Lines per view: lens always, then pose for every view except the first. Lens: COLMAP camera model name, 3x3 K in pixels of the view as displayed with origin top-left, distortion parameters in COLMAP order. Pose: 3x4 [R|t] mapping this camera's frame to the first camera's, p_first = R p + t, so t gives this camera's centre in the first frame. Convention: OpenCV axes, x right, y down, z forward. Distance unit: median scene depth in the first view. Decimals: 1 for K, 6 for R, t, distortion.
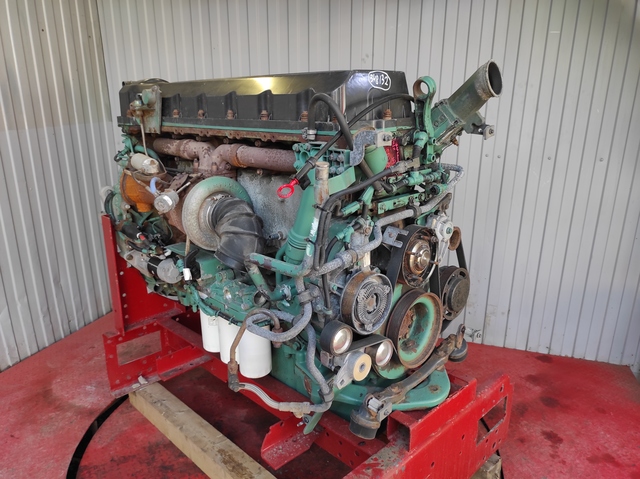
lens RADIAL K [[467.4, 0, 321.8], [0, 467.4, 241.9], [0, 0, 1]] dist [0.025430, -0.024913]
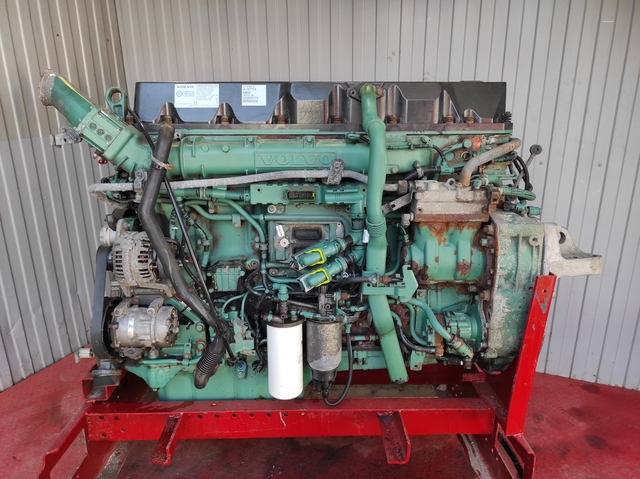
lens RADIAL K [[467.4, 0, 323.1], [0, 467.4, 242.6], [0, 0, 1]] dist [0.025430, -0.024913]
pose [[0.996747, 0.009497, -0.080033, 0.037213], [-0.008869, 0.999927, 0.008205, -0.034176], [0.080105, -0.007469, 0.996758, 0.074212]]
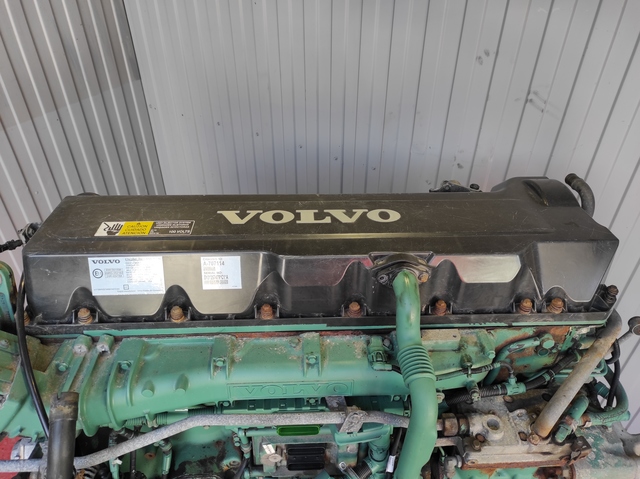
lens RADIAL K [[467.4, 0, 324.1], [0, 467.4, 236.9], [0, 0, 1]] dist [0.025430, -0.024913]
pose [[0.998782, 0.038455, -0.030902, -0.015644], [-0.026120, 0.943613, 0.330020, -0.411538], [0.041850, -0.328811, 0.943468, 0.362960]]
